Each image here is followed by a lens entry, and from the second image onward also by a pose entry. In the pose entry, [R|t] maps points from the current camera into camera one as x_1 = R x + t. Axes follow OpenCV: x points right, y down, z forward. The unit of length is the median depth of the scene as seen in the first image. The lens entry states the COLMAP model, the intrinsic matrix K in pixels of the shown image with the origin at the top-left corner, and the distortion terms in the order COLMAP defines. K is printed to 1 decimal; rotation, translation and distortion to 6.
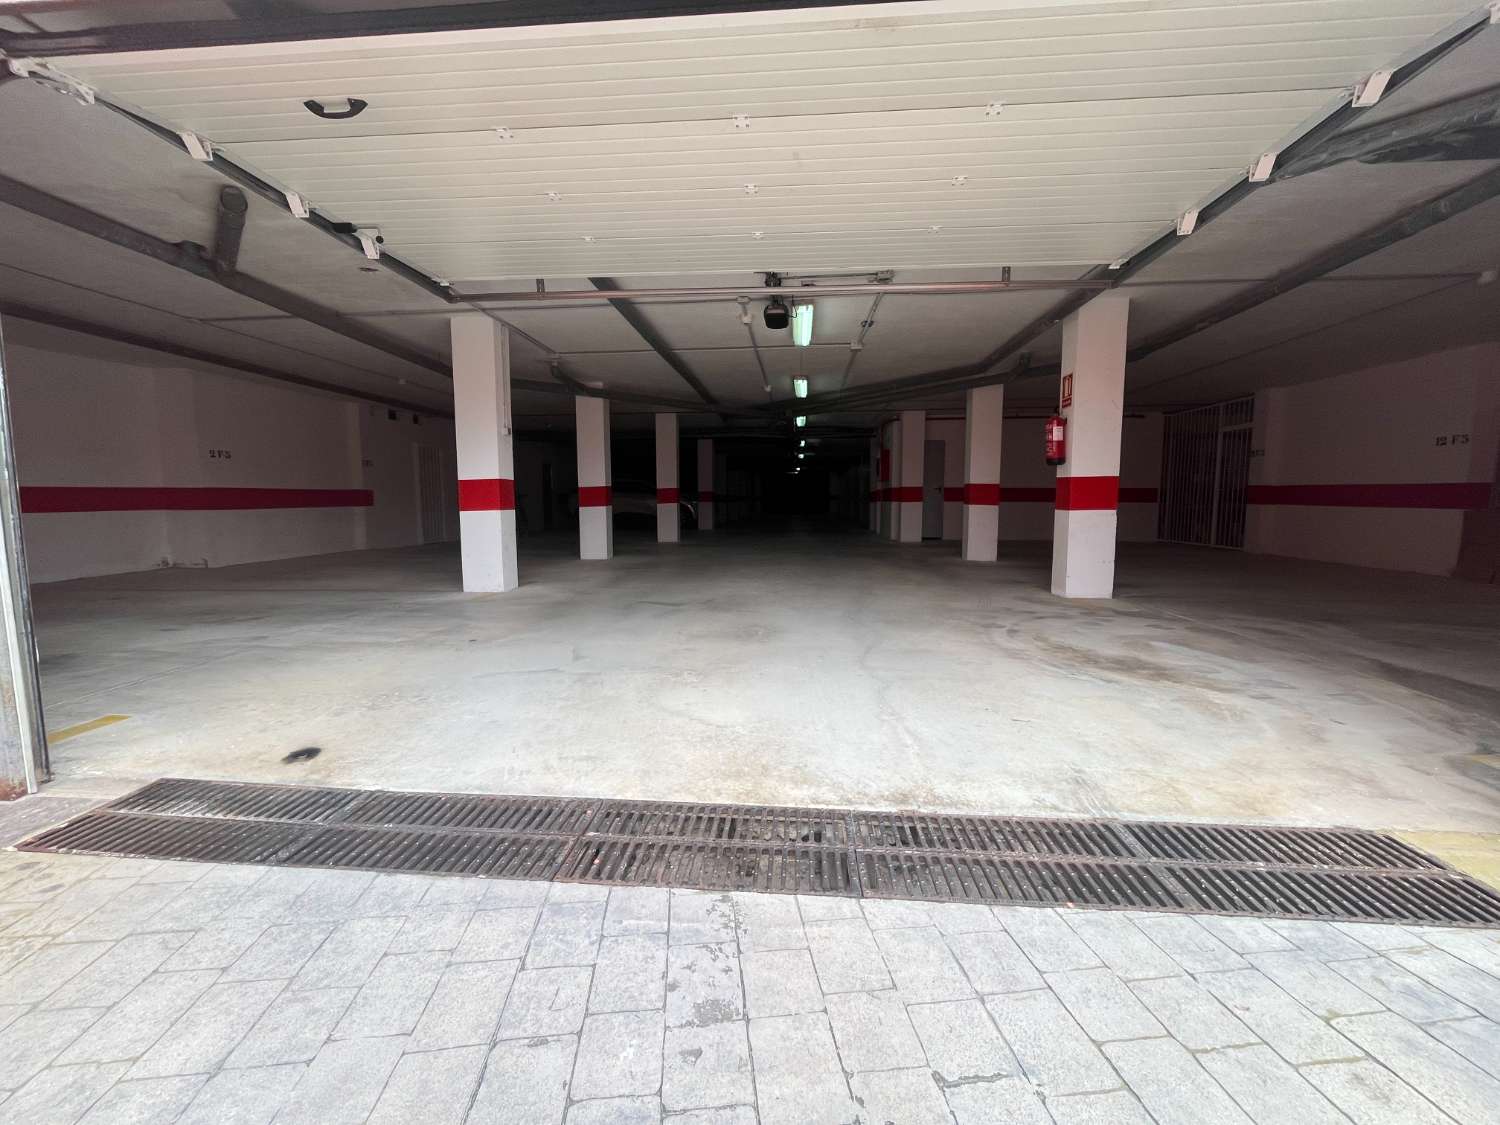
lens RADIAL K [[612.2, 0, 750.0], [0, 612.2, 562.5], [0, 0, 1]] dist [-0.000377, -0.000114]
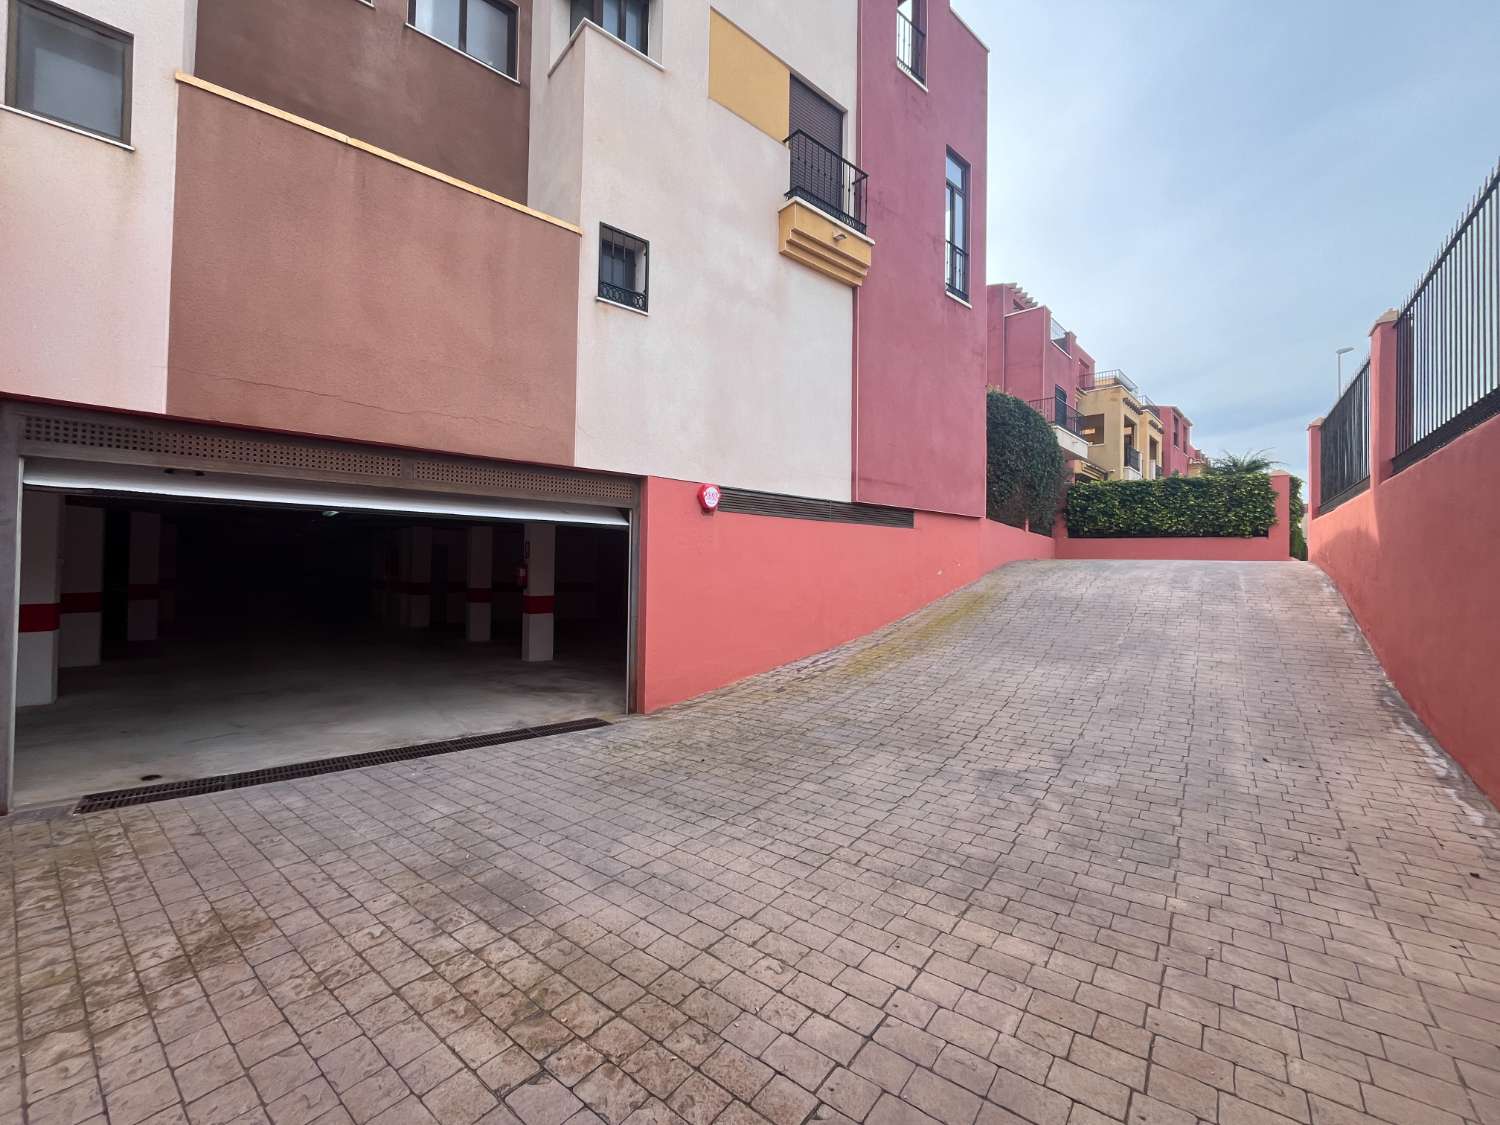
lens RADIAL K [[612.2, 0, 750.0], [0, 612.2, 562.5], [0, 0, 1]] dist [-0.000377, -0.000114]
pose [[0.707322, 0.019525, 0.706622, -0.250108], [0.056163, 0.994906, -0.083710, -0.037395], [-0.704657, 0.098896, 0.702622, -0.616288]]
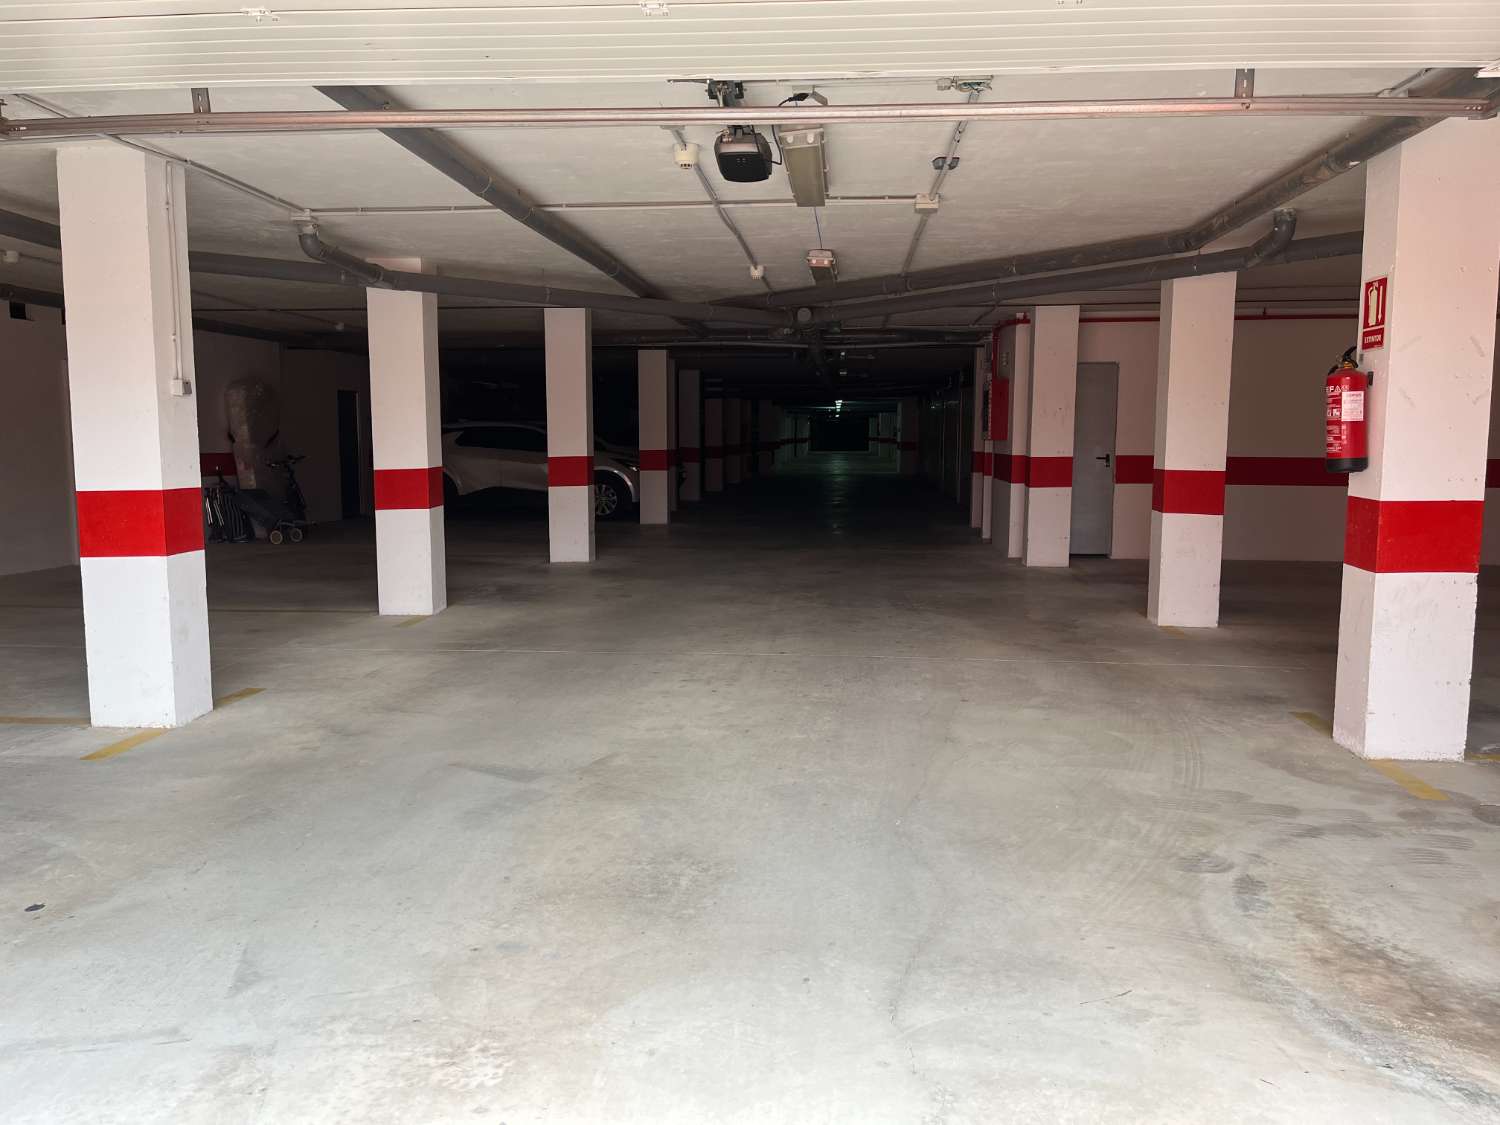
lens RADIAL K [[1125.8, 0, 758.1], [0, 1125.8, 563.6], [0, 0, 1]] dist [0.069495, -0.106623]
pose [[0.999977, 0.005288, -0.004240, 0.044148], [-0.005214, 0.999838, 0.017243, -0.081376], [0.004330, -0.017220, 0.999842, 0.103978]]
